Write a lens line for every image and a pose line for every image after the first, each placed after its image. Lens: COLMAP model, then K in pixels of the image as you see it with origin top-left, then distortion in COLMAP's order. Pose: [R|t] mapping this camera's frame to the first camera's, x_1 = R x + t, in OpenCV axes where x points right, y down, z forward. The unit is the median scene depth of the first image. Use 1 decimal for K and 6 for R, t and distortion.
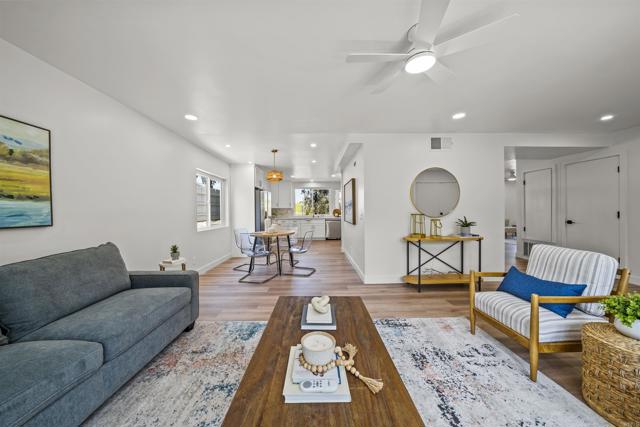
lens RADIAL K [[218.2, 0, 318.3], [0, 218.2, 211.2], [0, 0, 1]] dist [-0.000690, -0.000177]
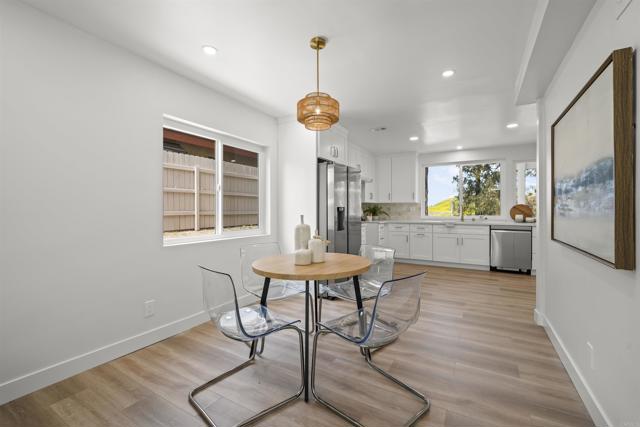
lens RADIAL K [[280.3, 0, 317.9], [0, 280.3, 210.2], [0, 0, 1]] dist [0.008489, 0.000295]
pose [[0.858555, 0.009351, -0.512637, 0.026445], [-0.008497, 0.999956, 0.004010, 0.003621], [0.512652, 0.000913, 0.858596, 0.331099]]
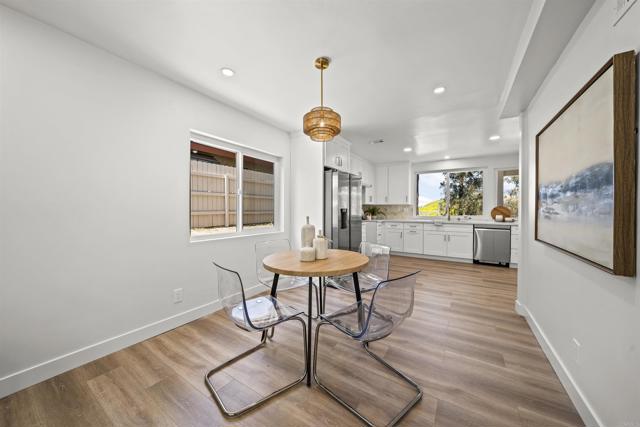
lens RADIAL K [[228.2, 0, 319.1], [0, 228.2, 211.5], [0, 0, 1]] dist [0.000720, -0.000040]
pose [[0.838801, 0.016071, -0.544200, 0.020130], [-0.011458, 0.999864, 0.011867, 0.001039], [0.544317, -0.003719, 0.838871, 0.354475]]
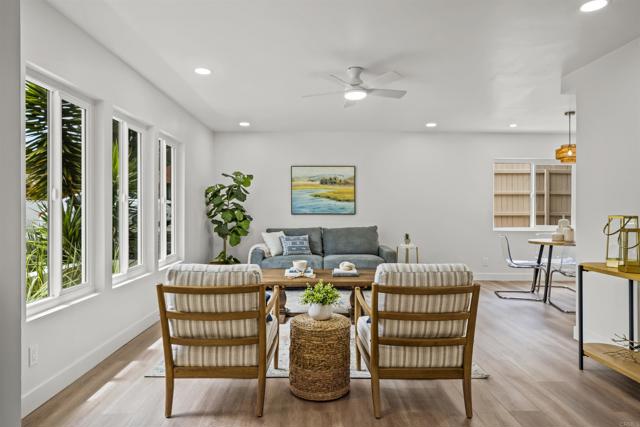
lens RADIAL K [[391.8, 0, 317.7], [0, 391.8, 216.0], [0, 0, 1]] dist [0.037100, 0.000895]
pose [[-0.001453, 0.026152, -0.999657, 0.536003], [-0.005054, 0.999645, 0.026159, -0.001879], [0.999986, 0.005090, -0.001321, 0.150961]]
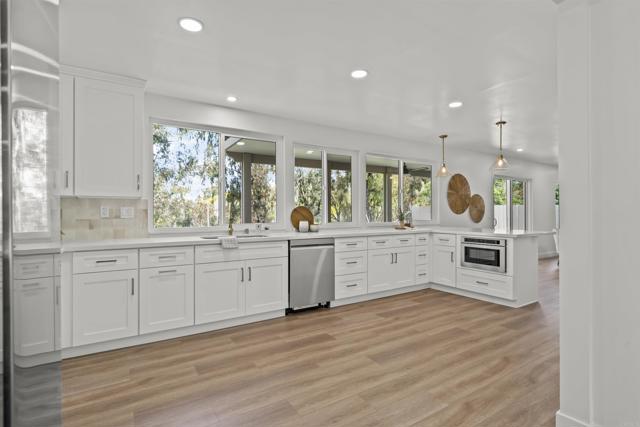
lens RADIAL K [[318.9, 0, 319.4], [0, 318.9, 209.9], [0, 0, 1]] dist [0.004055, 0.000165]
pose [[0.847720, 0.014014, 0.530258, -0.165356], [-0.005355, 0.999826, -0.017864, 0.003812], [-0.530417, 0.012304, 0.847648, 0.701744]]
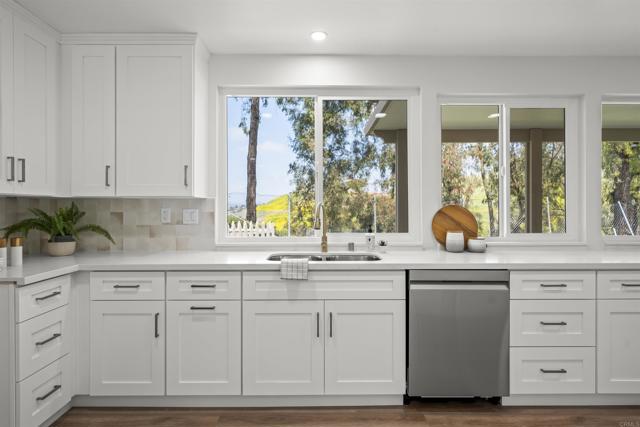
lens RADIAL K [[365.1, 0, 318.7], [0, 365.1, 206.2], [0, 0, 1]] dist [-0.001365, -0.003449]
pose [[0.999952, 0.008321, -0.005134, -0.030434], [-0.008365, 0.999928, -0.008646, -0.007083], [0.005062, 0.008688, 0.999949, 0.825434]]
